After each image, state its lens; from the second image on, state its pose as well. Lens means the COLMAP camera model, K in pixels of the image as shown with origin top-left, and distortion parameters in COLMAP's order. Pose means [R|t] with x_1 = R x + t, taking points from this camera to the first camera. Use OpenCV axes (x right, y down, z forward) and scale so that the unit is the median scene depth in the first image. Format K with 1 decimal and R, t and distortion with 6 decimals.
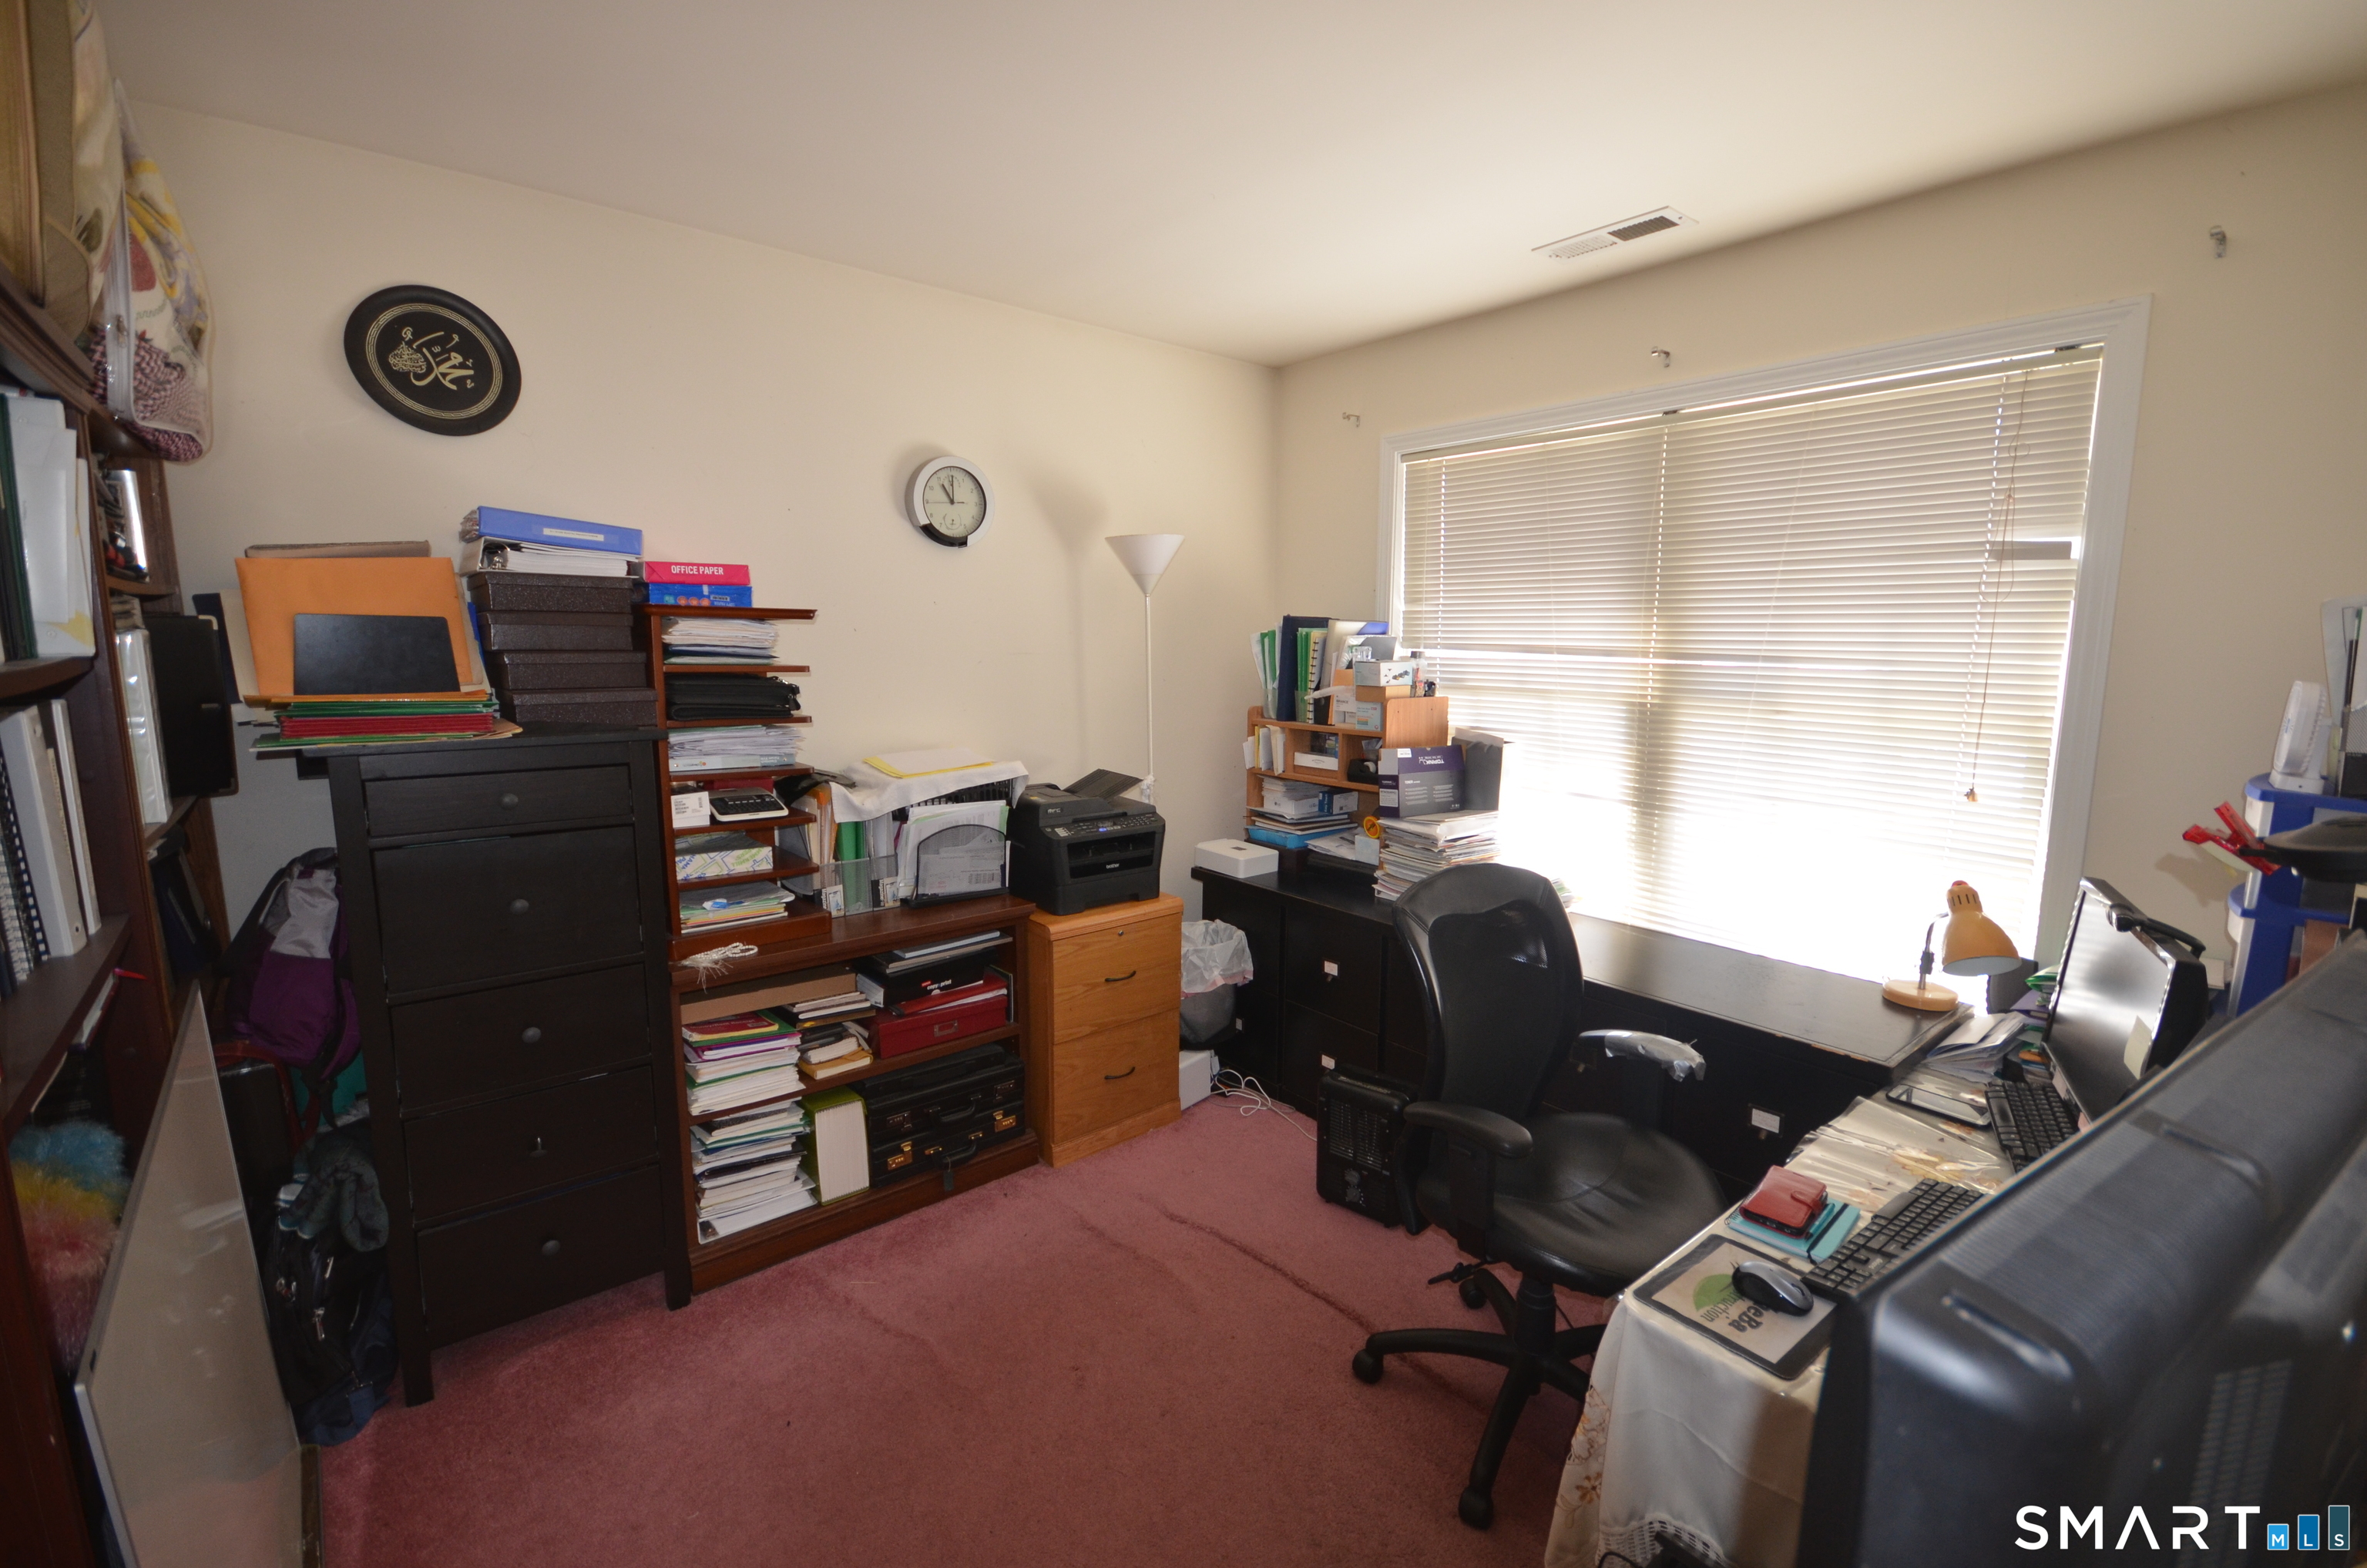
lens RADIAL K [[1036.5, 0, 1190.9], [0, 1036.5, 790.2], [0, 0, 1]] dist [-0.000955, -0.000735]
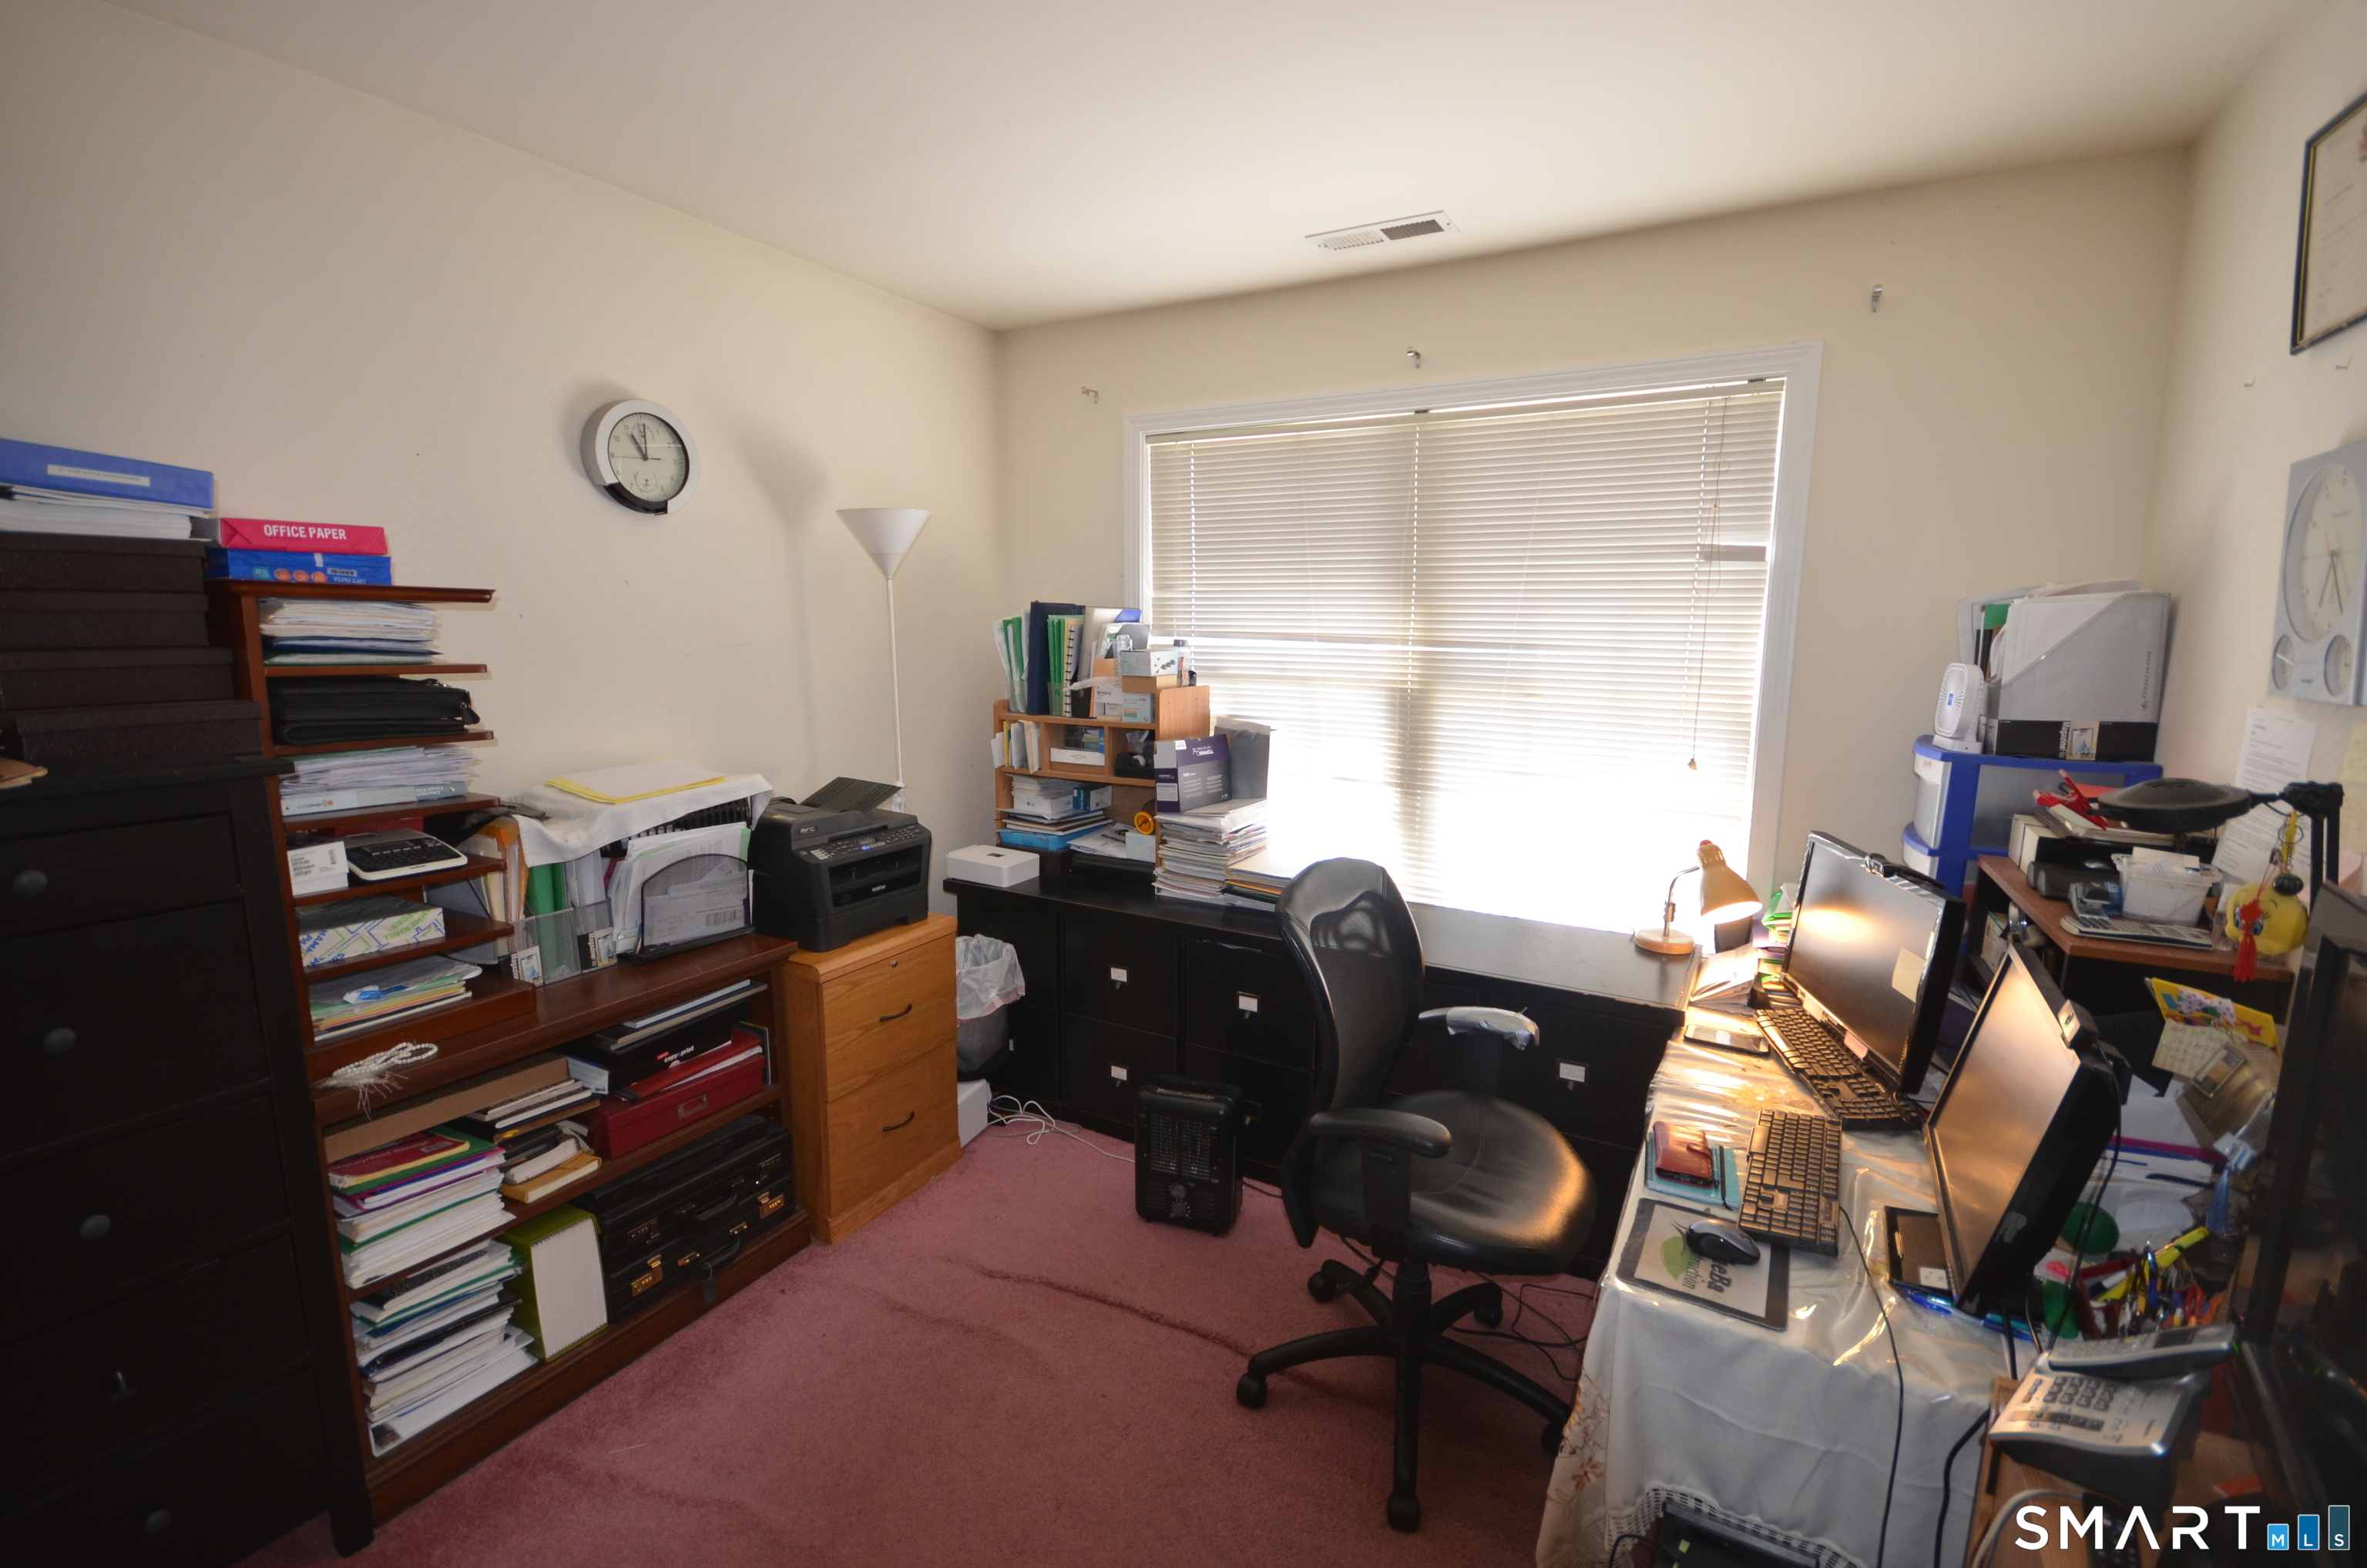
lens RADIAL K [[1036.5, 0, 1190.9], [0, 1036.5, 790.2], [0, 0, 1]] dist [-0.000955, -0.000735]
pose [[0.931850, -0.056266, 0.358455, -0.156357], [0.050825, 0.998405, 0.024591, -0.019654], [-0.359267, -0.004696, 0.933223, 0.104551]]
